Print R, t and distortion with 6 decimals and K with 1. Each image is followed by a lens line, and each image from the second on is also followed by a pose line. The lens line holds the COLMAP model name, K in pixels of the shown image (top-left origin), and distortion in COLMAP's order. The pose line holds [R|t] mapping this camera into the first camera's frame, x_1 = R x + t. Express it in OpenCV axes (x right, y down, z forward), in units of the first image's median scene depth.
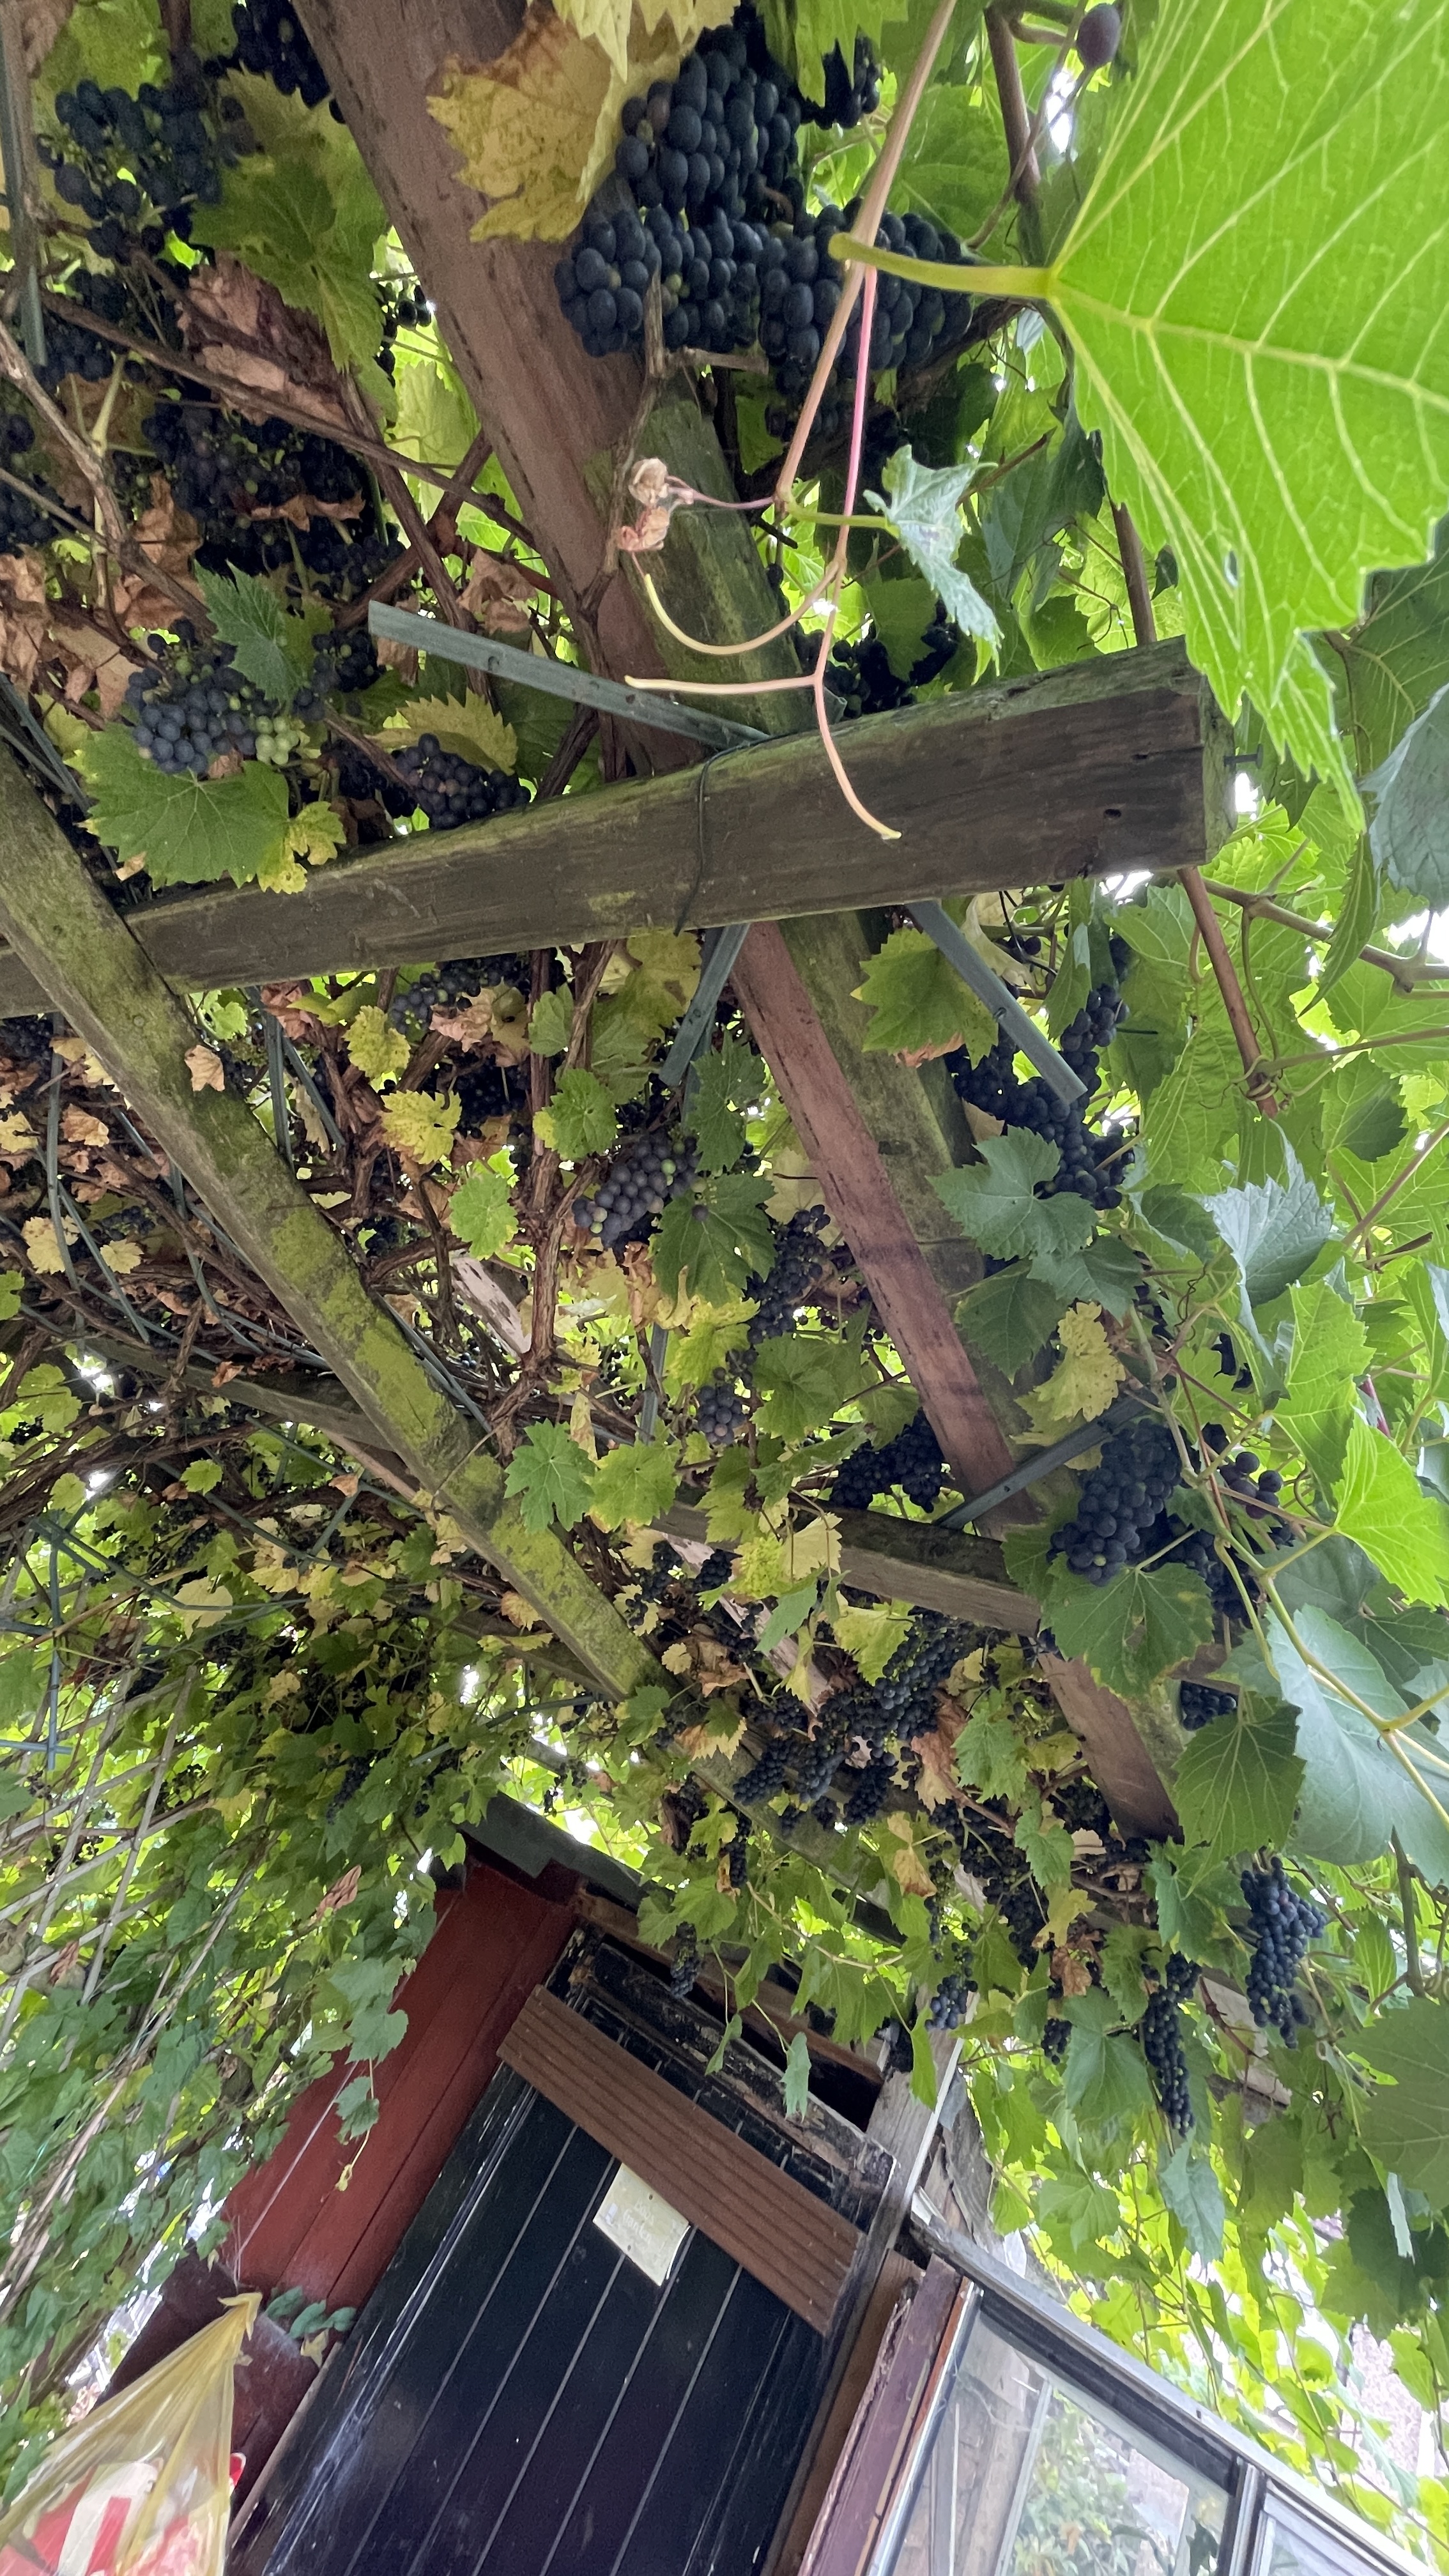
lens RADIAL K [[1045.9, 0, 724.5], [0, 1045.9, 1288.0], [0, 0, 1]] dist [-0.000801, -0.000744]
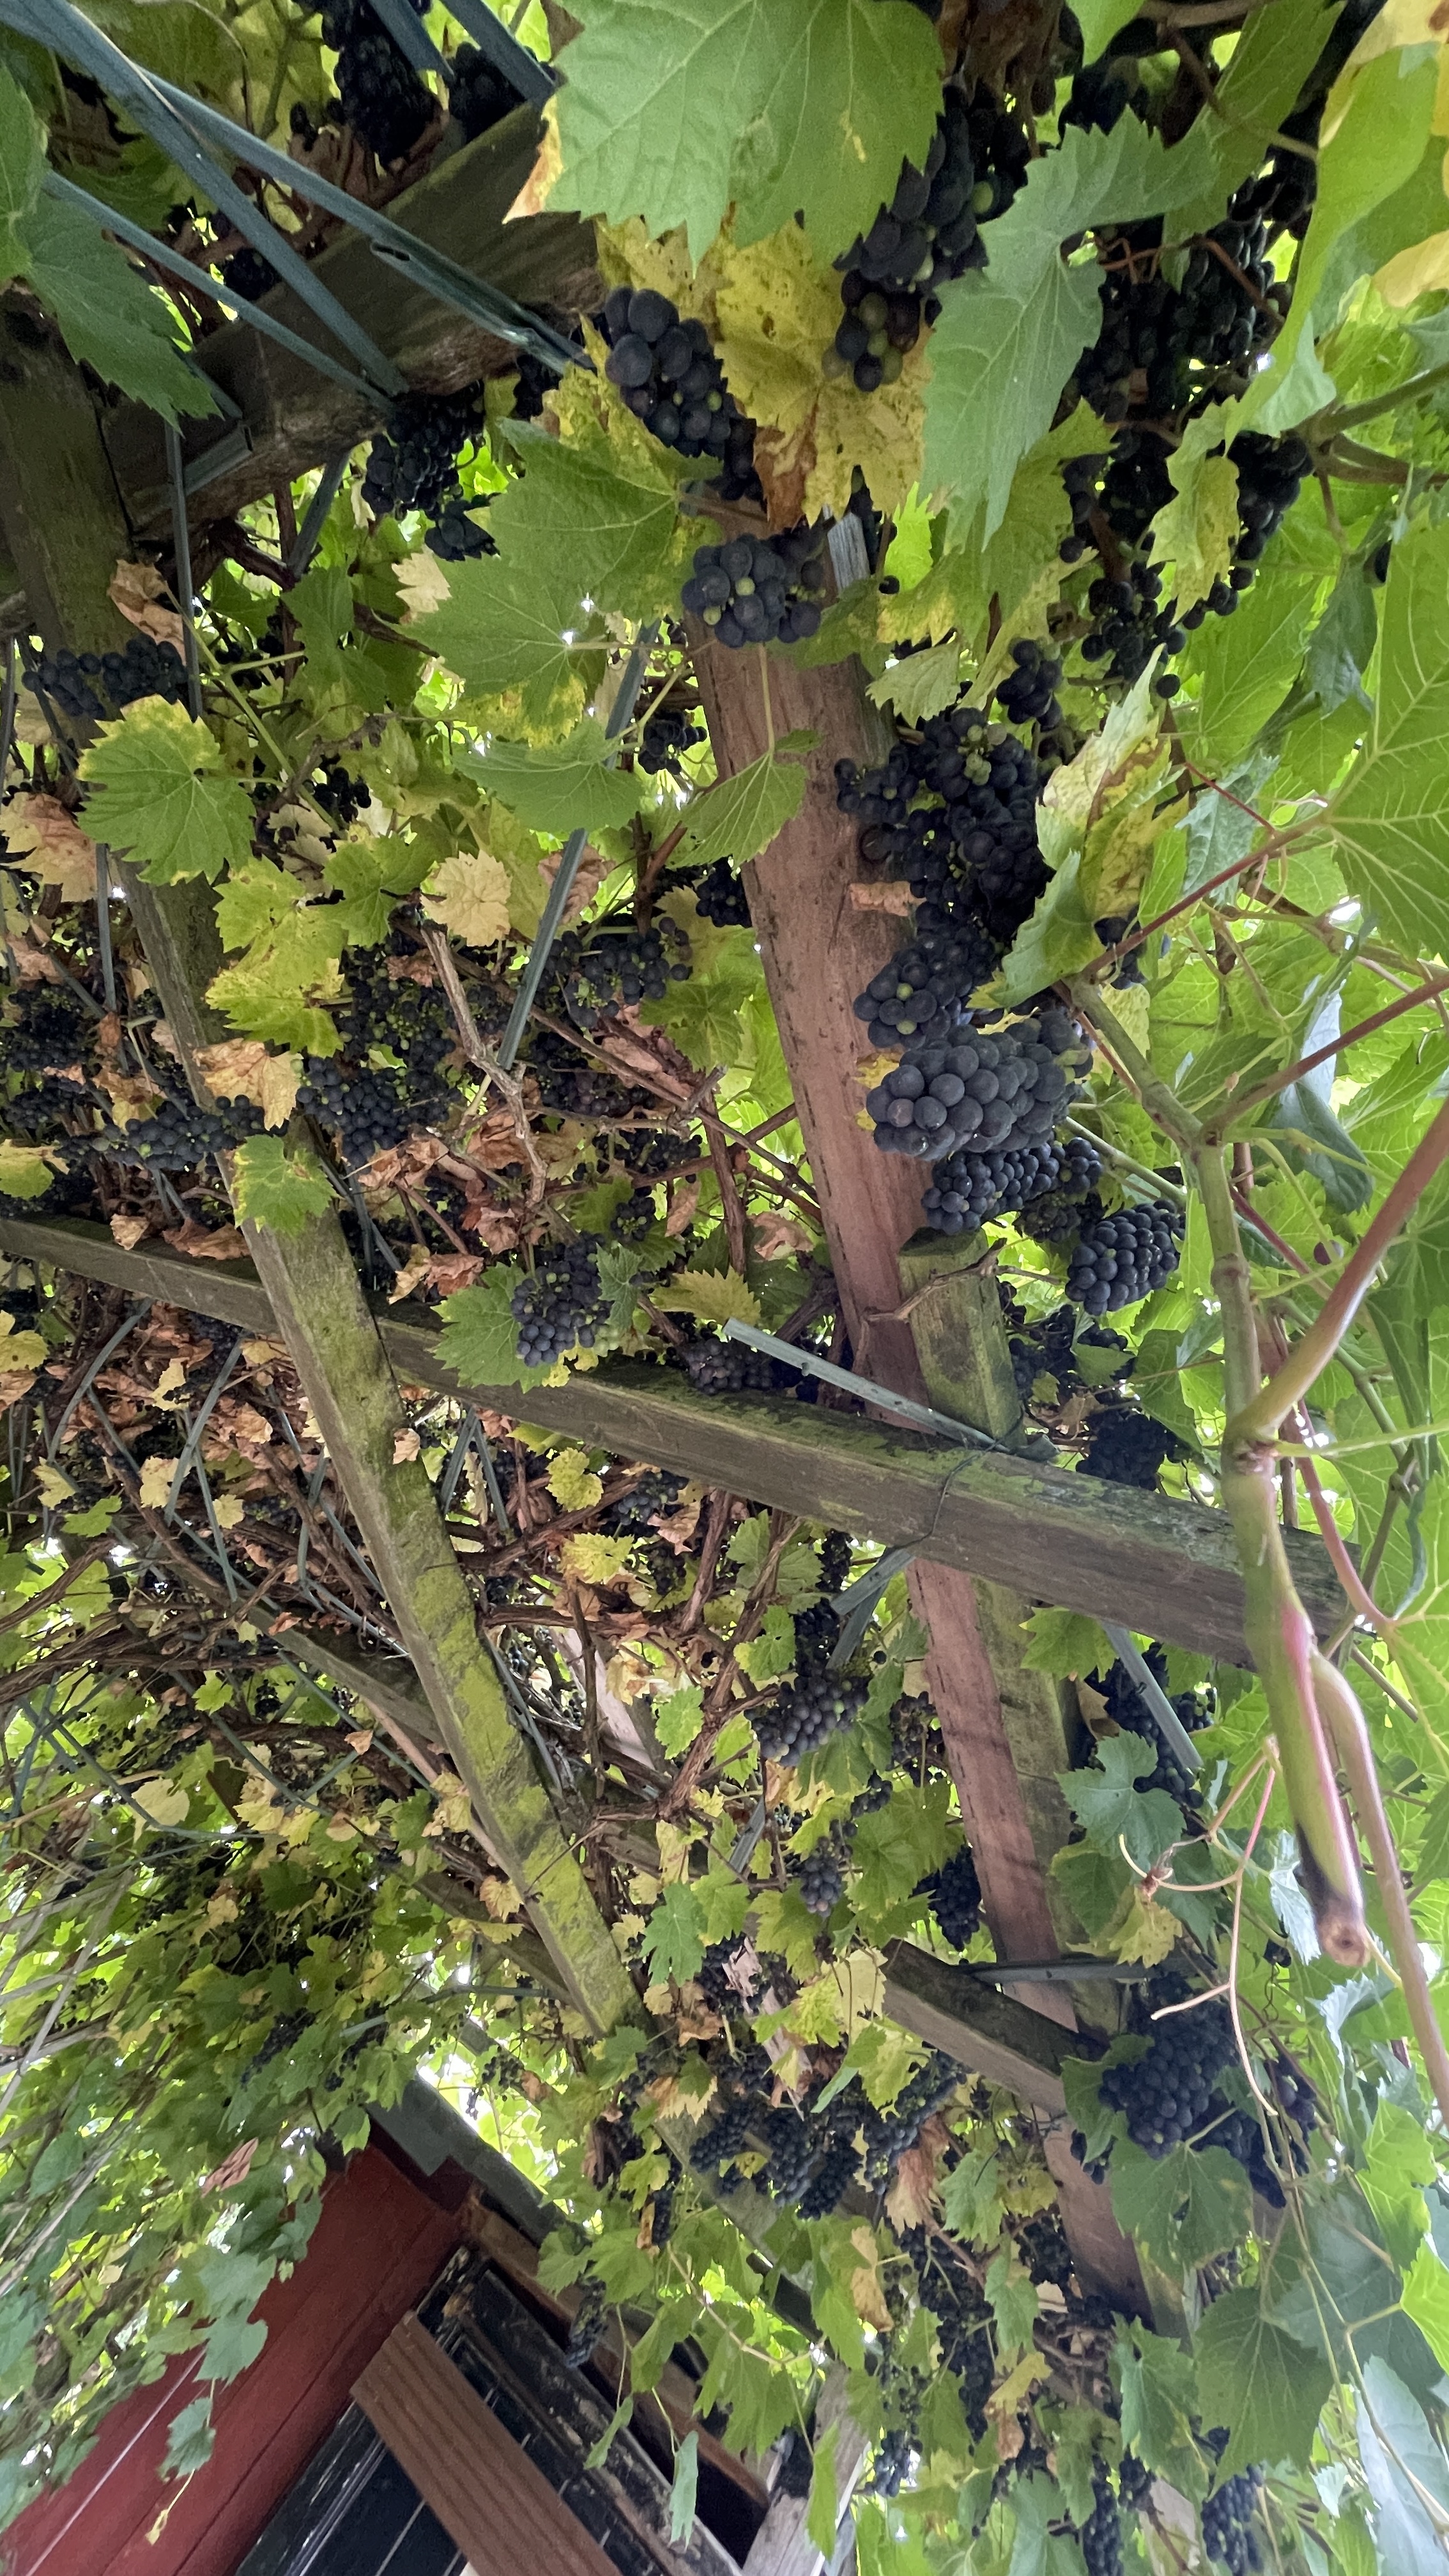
lens RADIAL K [[1045.9, 0, 724.5], [0, 1045.9, 1288.0], [0, 0, 1]] dist [-0.000801, -0.000744]
pose [[0.983826, 0.179028, 0.005973, -0.089112], [-0.175151, 0.968439, -0.177338, -0.111481], [-0.037533, 0.173424, 0.984132, -0.087294]]
